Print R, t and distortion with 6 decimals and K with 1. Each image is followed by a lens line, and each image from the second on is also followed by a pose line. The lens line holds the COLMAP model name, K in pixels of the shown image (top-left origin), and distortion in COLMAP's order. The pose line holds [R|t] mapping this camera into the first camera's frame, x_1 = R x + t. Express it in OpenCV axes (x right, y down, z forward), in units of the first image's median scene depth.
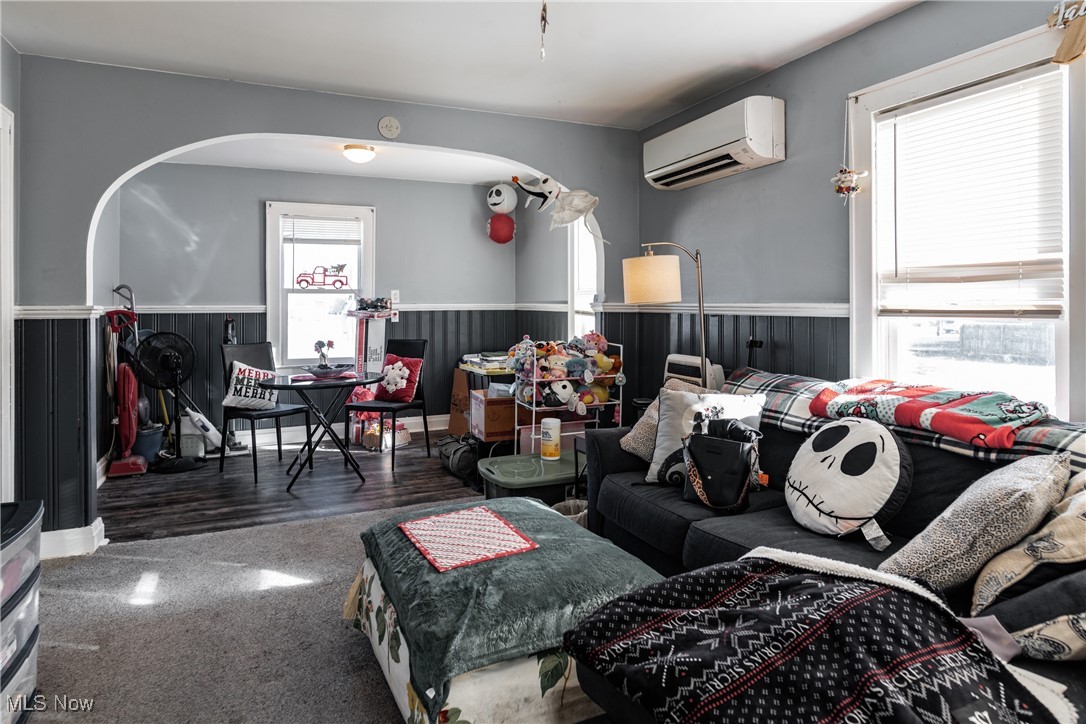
lens RADIAL K [[635.7, 0, 548.1], [0, 635.7, 317.8], [0, 0, 1]] dist [-0.003877, -0.001234]
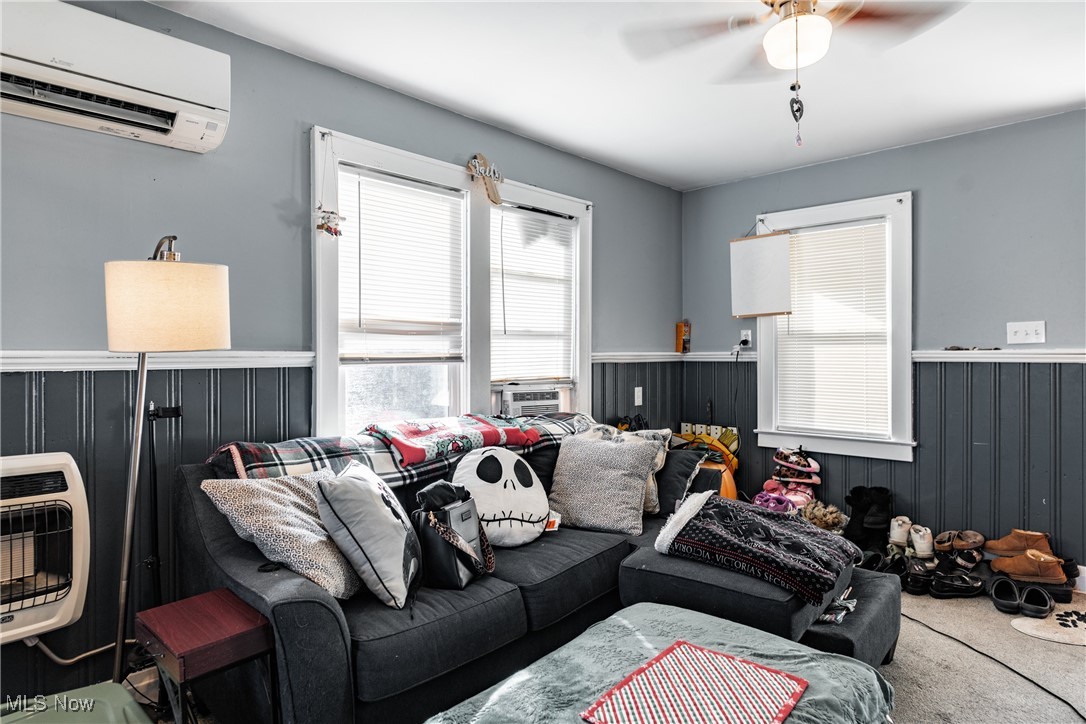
lens RADIAL K [[626.0, 0, 543.0], [0, 626.0, 362.0], [0, 0, 1]] dist [-0.000300, -0.000061]
pose [[-0.380626, -0.013370, 0.924632, -0.534138], [0.018153, 0.999595, 0.021927, -0.022891], [-0.924551, 0.025131, -0.380229, 1.117274]]
